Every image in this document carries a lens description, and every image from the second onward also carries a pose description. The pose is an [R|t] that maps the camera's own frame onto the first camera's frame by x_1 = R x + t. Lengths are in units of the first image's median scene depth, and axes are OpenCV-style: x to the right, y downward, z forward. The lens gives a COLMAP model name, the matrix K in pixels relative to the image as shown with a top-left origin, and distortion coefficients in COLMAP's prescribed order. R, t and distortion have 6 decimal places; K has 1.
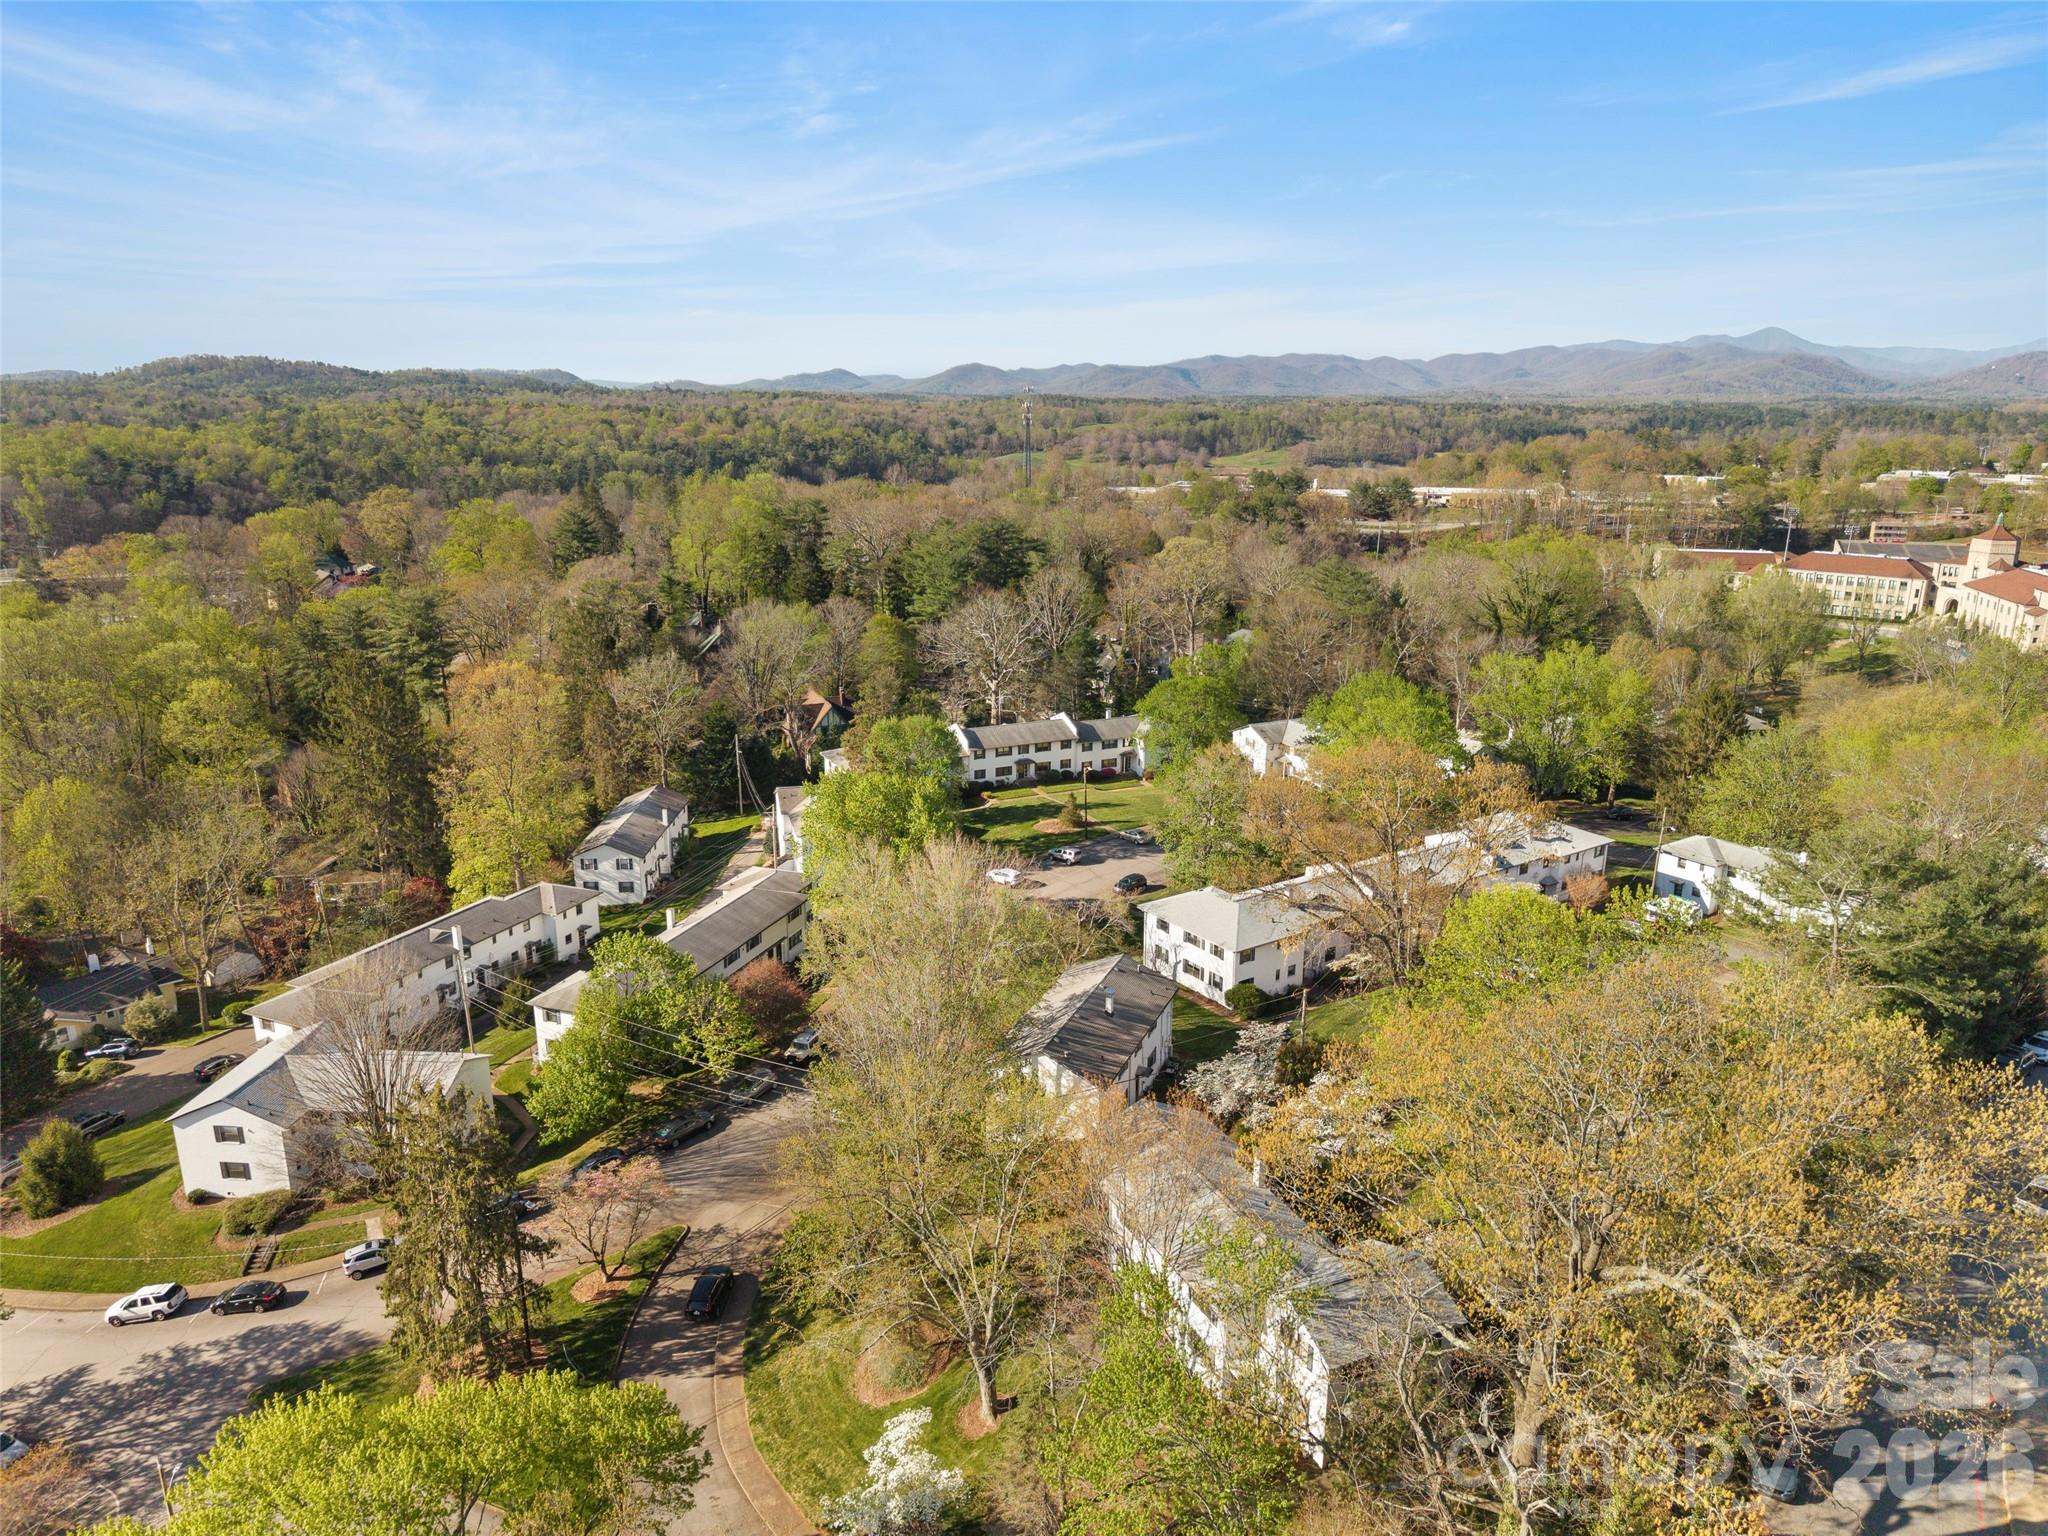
lens RADIAL K [[1364.3, 0, 1034.8], [0, 1364.3, 771.5], [0, 0, 1]] dist [0.027919, -0.036825]
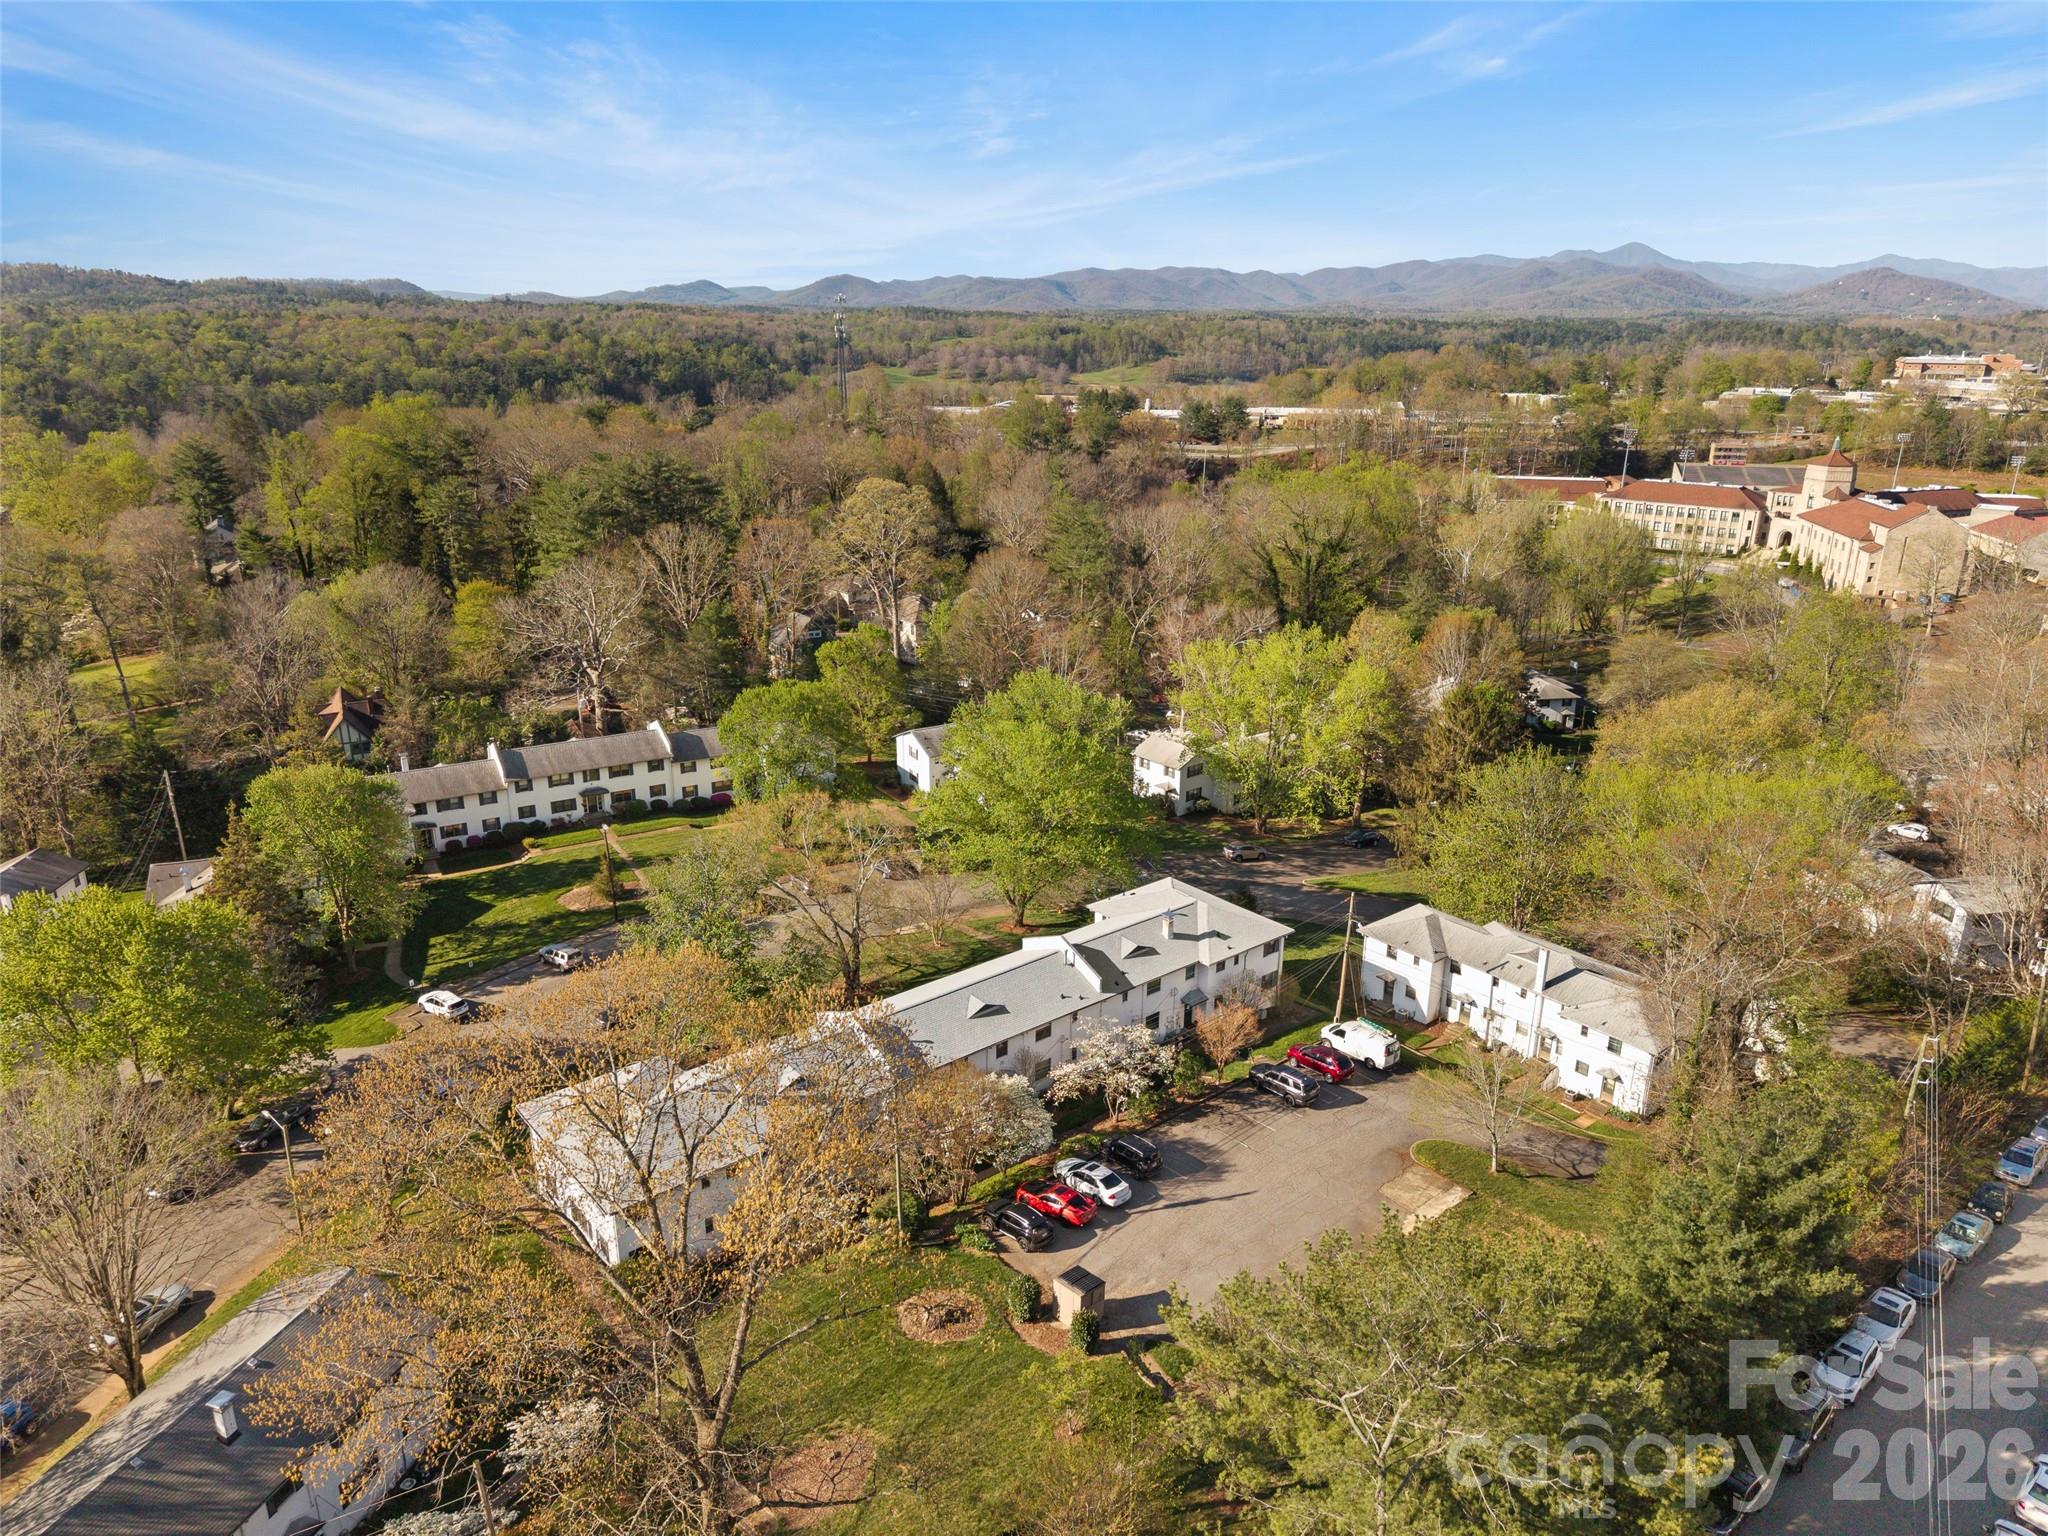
lens RADIAL K [[1364.3, 0, 1034.8], [0, 1364.3, 771.5], [0, 0, 1]] dist [0.027919, -0.036825]
pose [[0.996384, -0.024919, 0.081228, 0.066623], [0.020205, 0.998092, 0.058343, -0.022009], [-0.082527, -0.056491, 0.994986, 0.087943]]
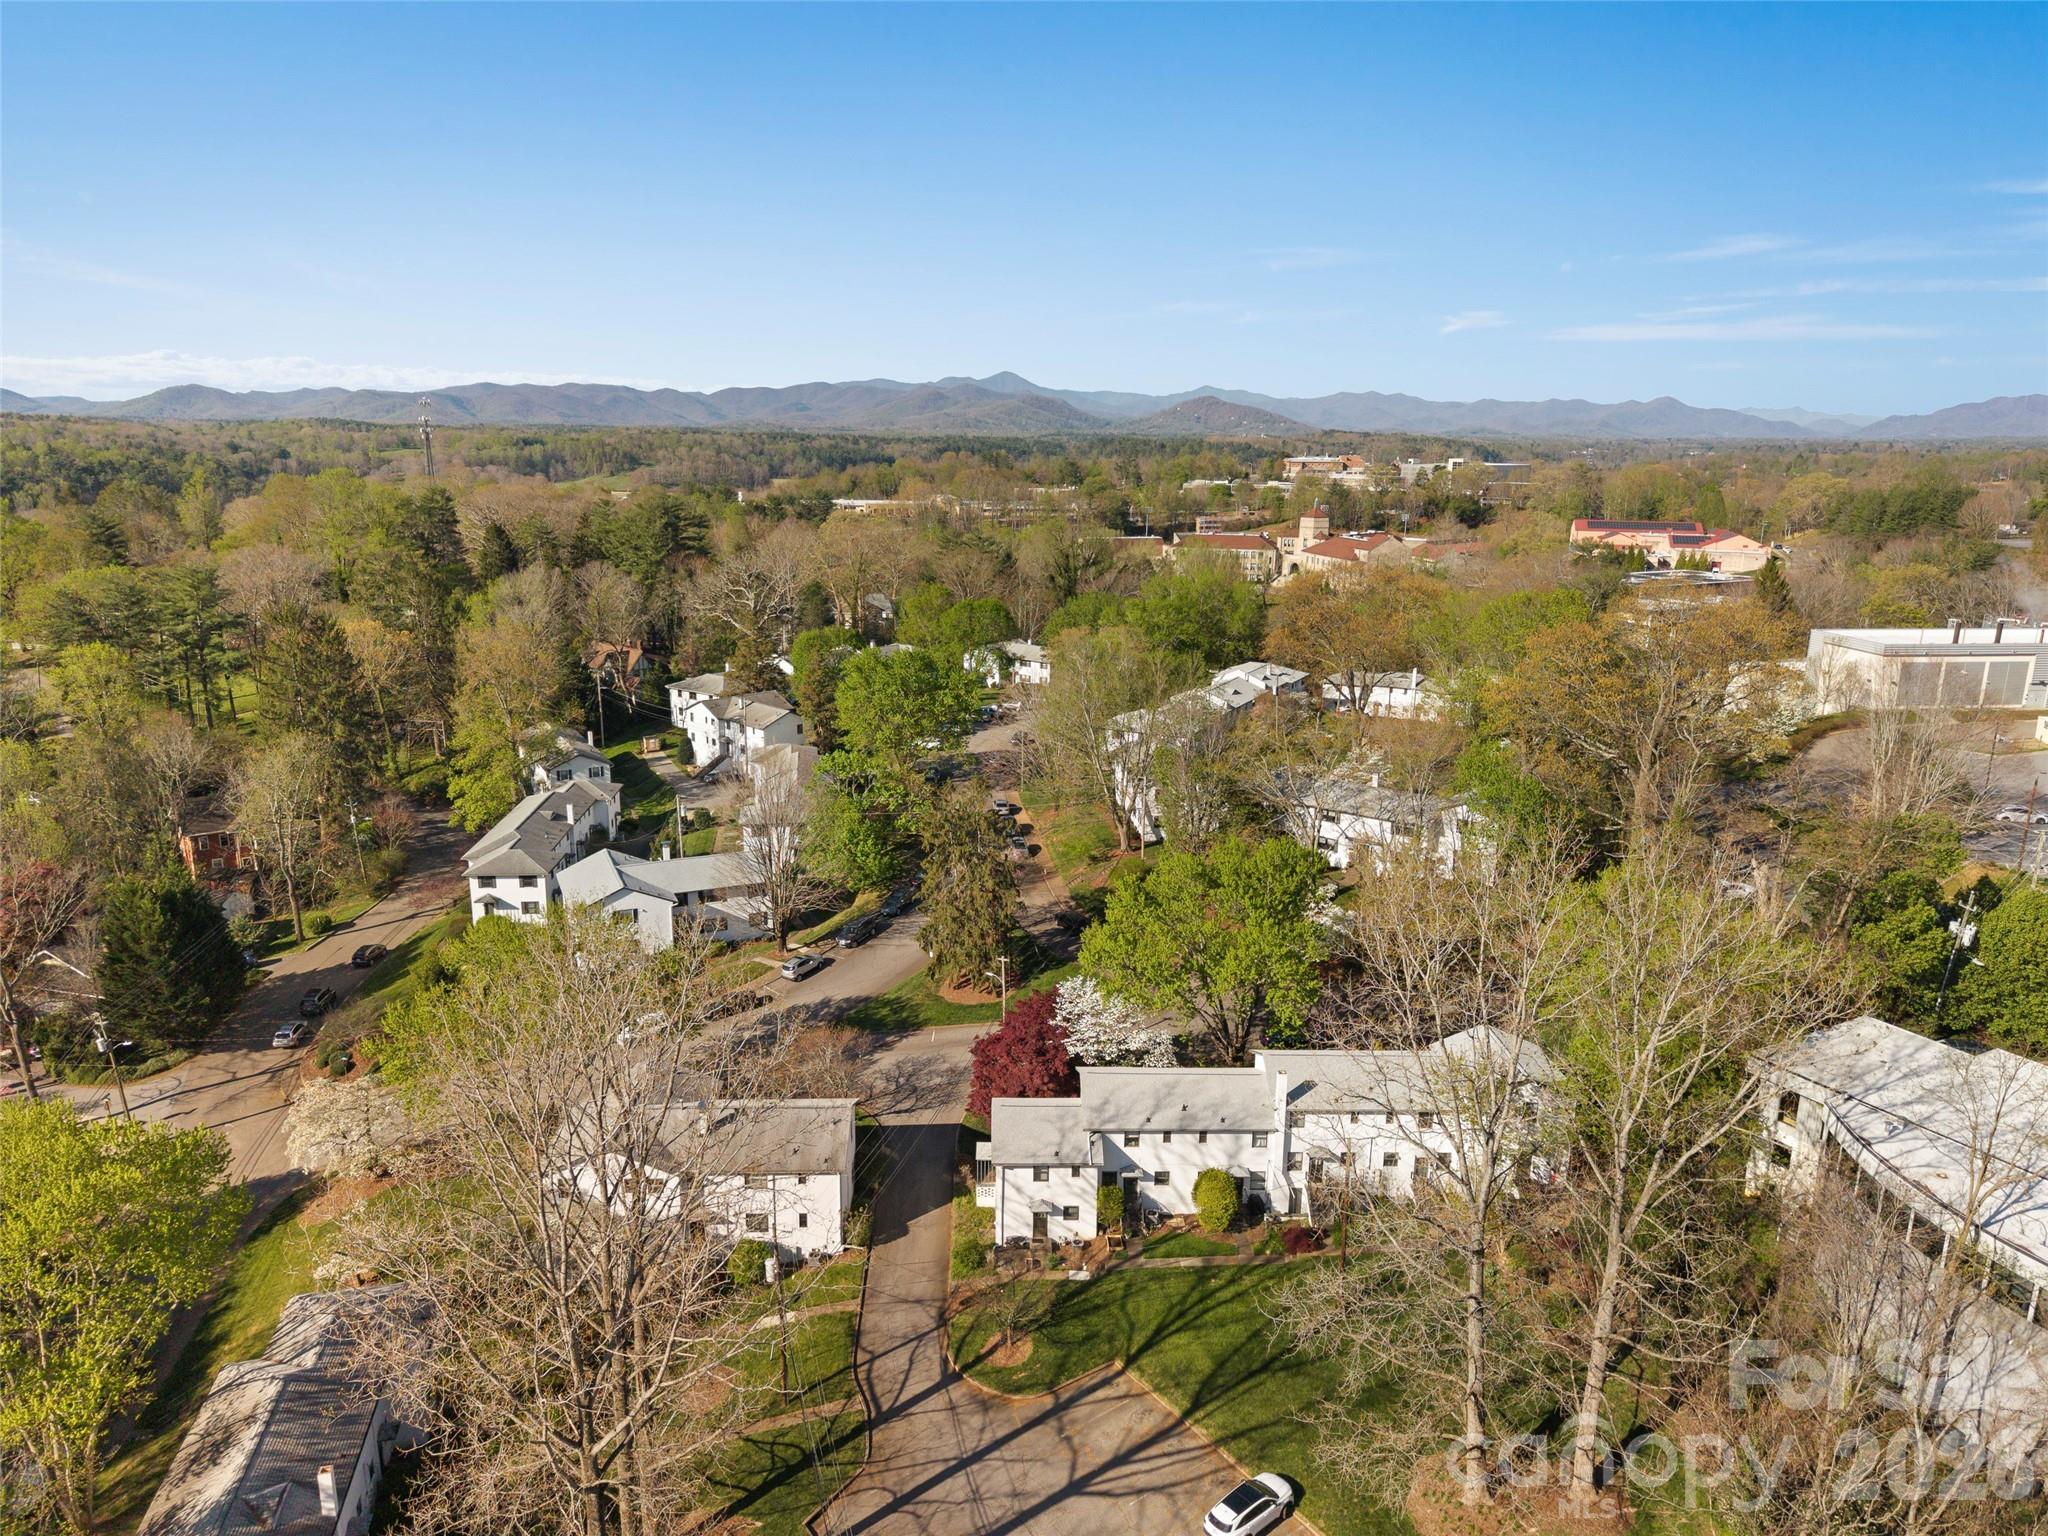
lens RADIAL K [[1378.7, 0, 1033.3], [0, 1378.7, 765.7], [0, 0, 1]] dist [0.023336, -0.032164]
pose [[0.880253, -0.103408, 0.463100, -0.160846], [0.116579, 0.993181, 0.000183, 0.032993], [-0.459961, 0.053827, 0.886306, -0.058802]]
